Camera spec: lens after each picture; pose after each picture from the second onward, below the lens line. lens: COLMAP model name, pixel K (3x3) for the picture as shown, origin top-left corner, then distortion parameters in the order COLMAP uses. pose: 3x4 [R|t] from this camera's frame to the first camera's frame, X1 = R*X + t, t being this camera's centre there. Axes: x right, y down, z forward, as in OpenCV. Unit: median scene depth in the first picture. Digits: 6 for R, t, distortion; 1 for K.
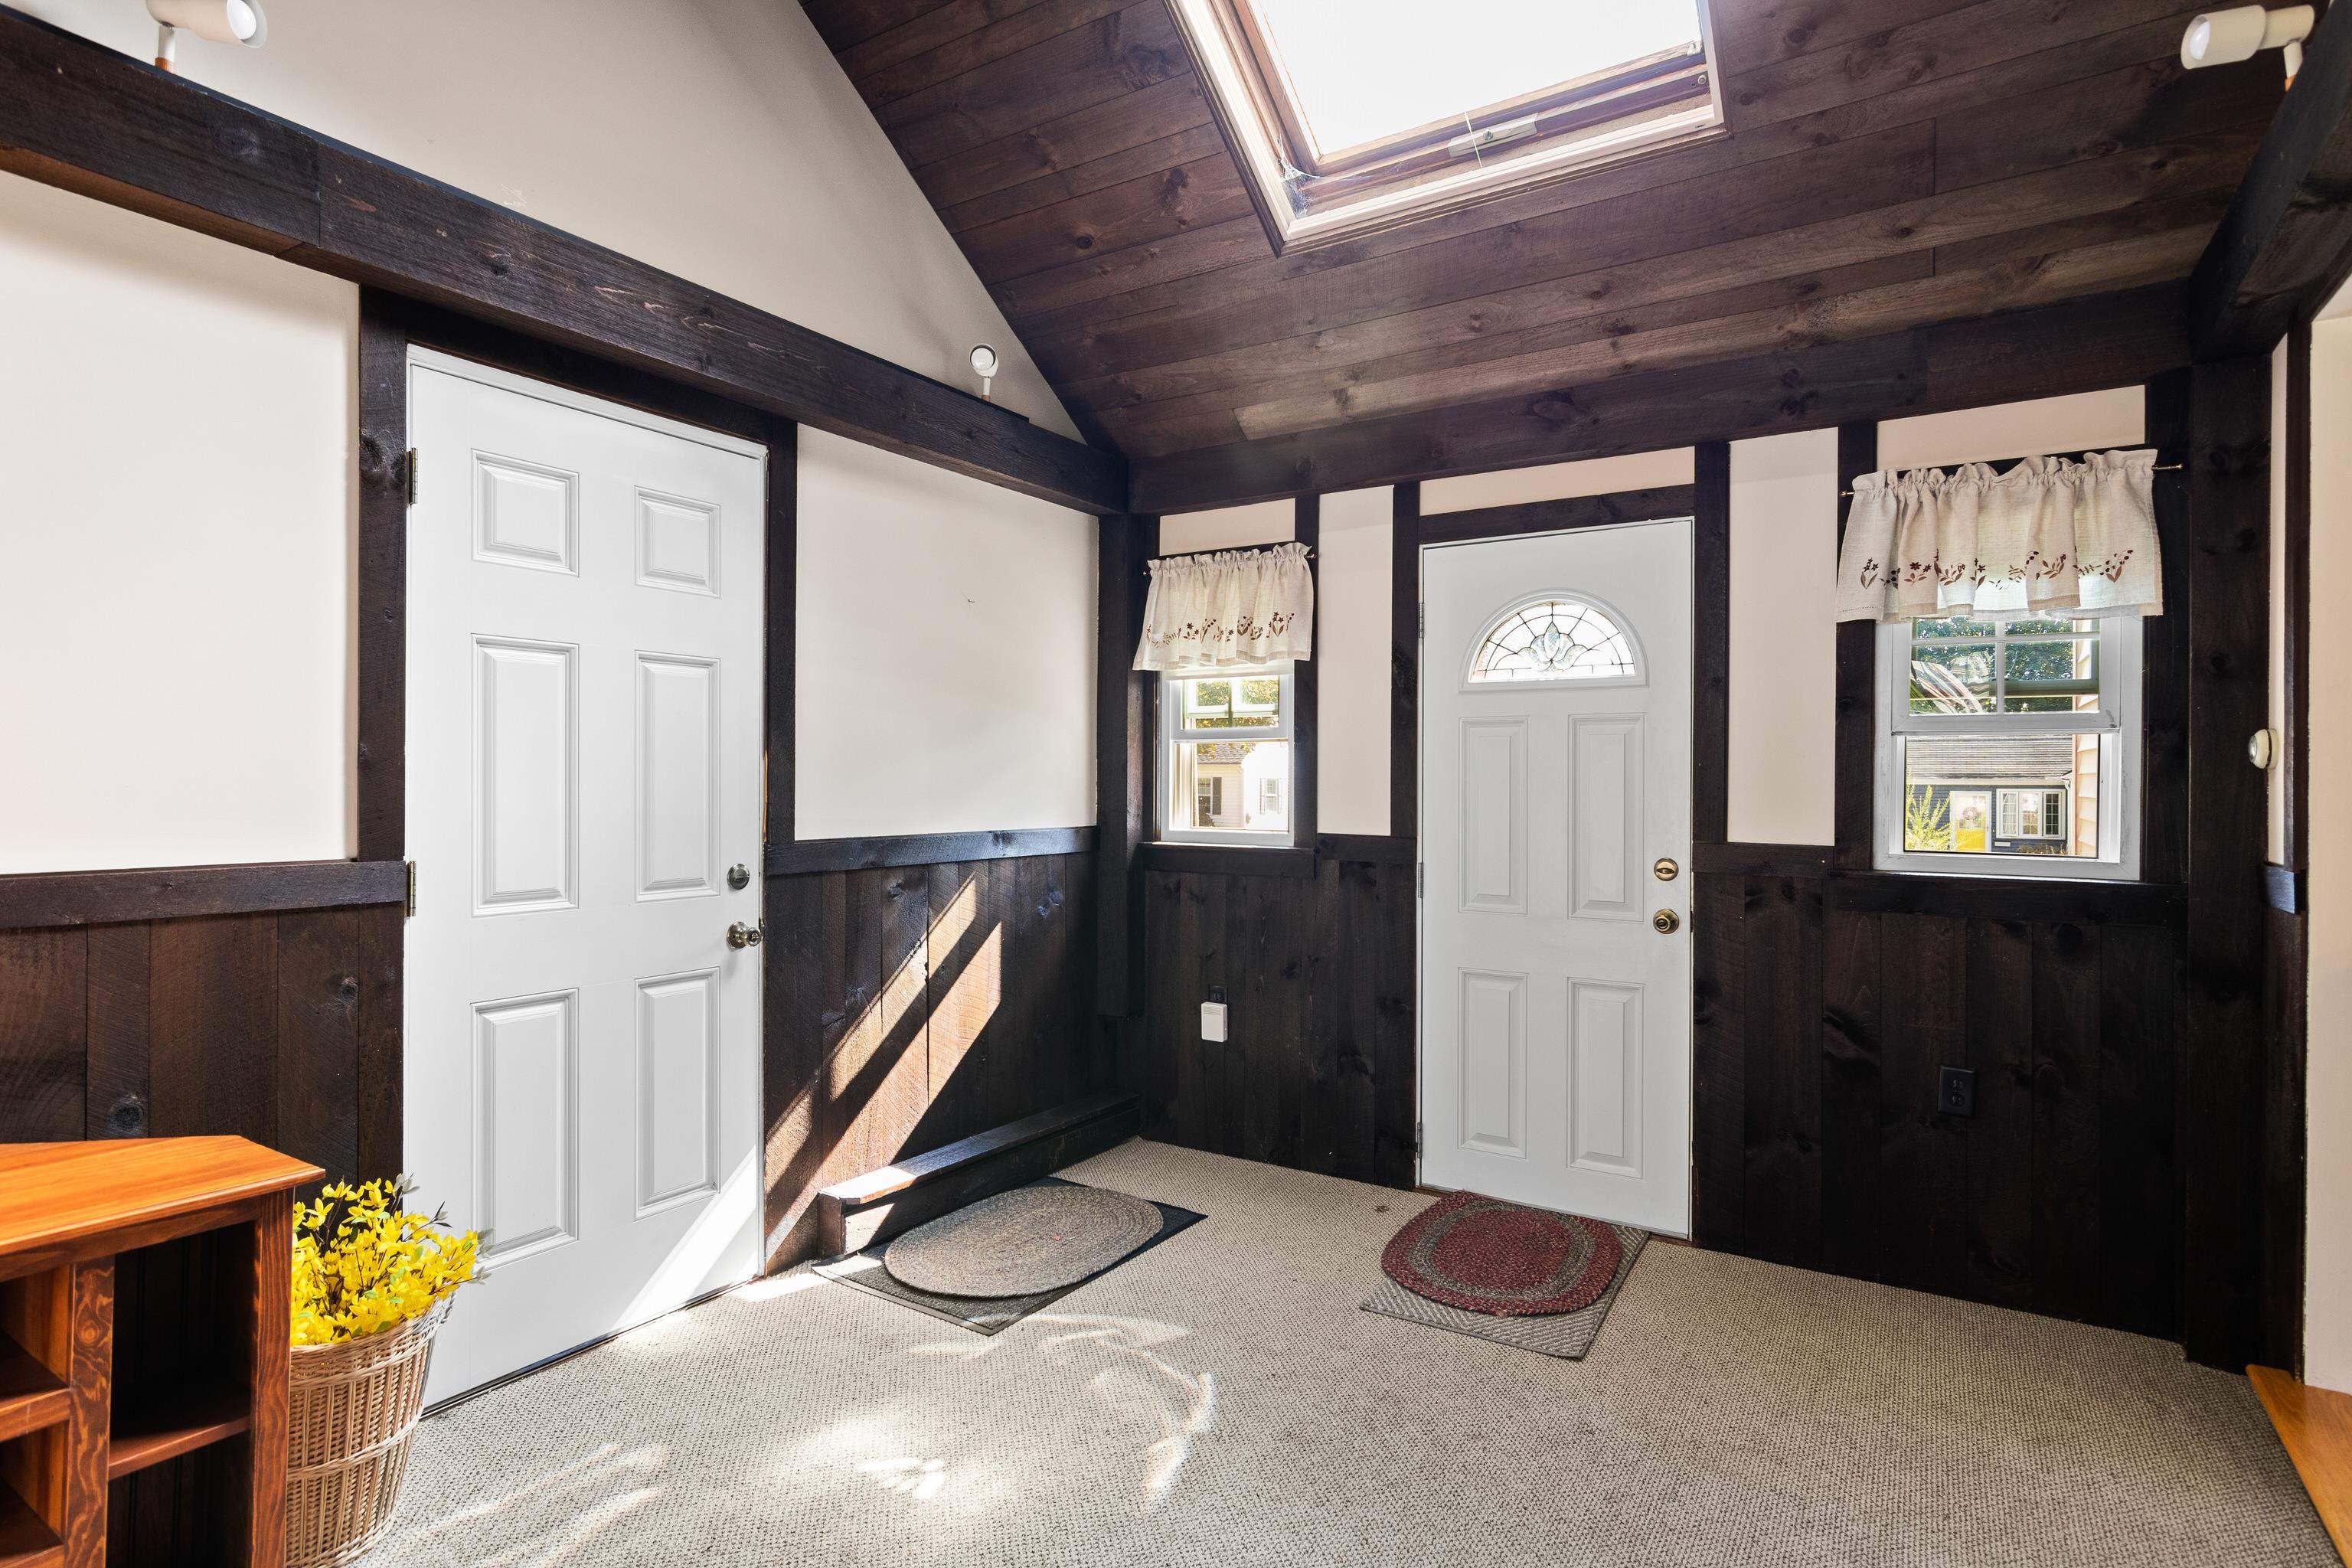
lens RADIAL K [[1210.2, 0, 1179.5], [0, 1210.2, 783.0], [0, 0, 1]] dist [-0.002175, 0.001975]
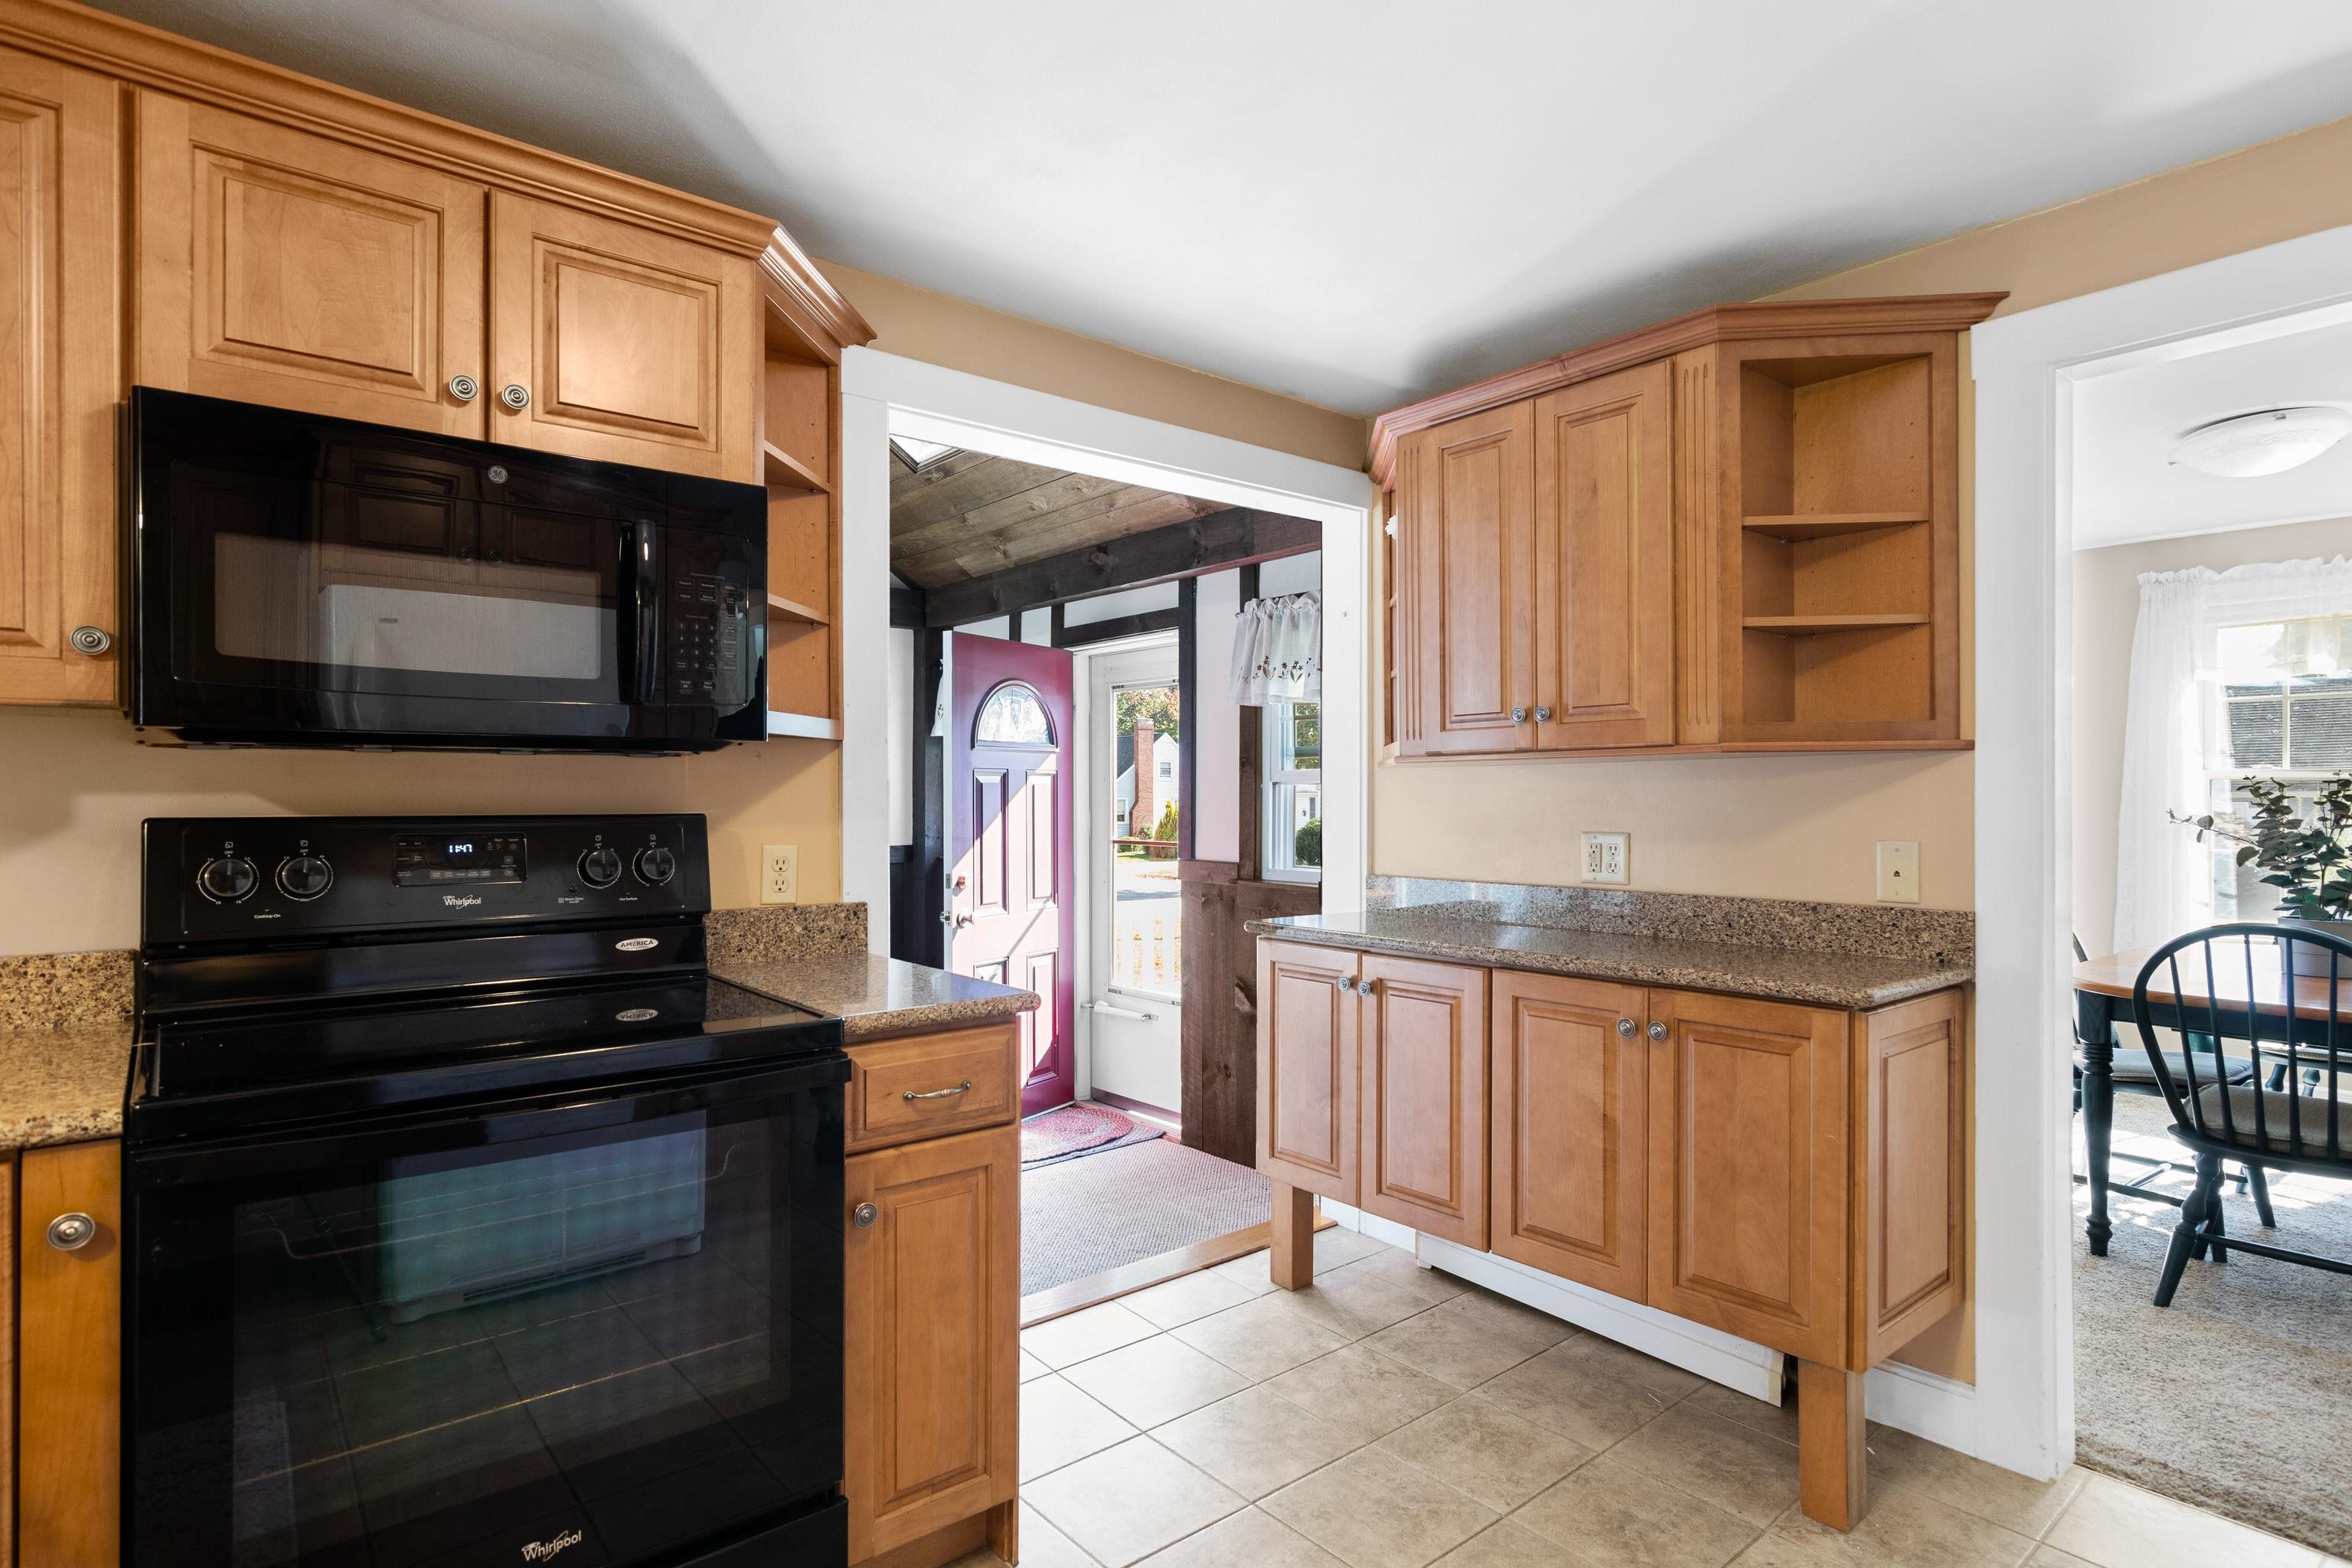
lens RADIAL K [[1210.2, 0, 1193.9], [0, 1210.2, 790.8], [0, 0, 1]] dist [-0.002175, 0.001975]
pose [[0.957745, -0.007817, -0.287513, 0.910855], [0.006391, 0.999962, -0.005898, -0.023878], [0.287548, 0.003811, 0.957759, -0.379225]]
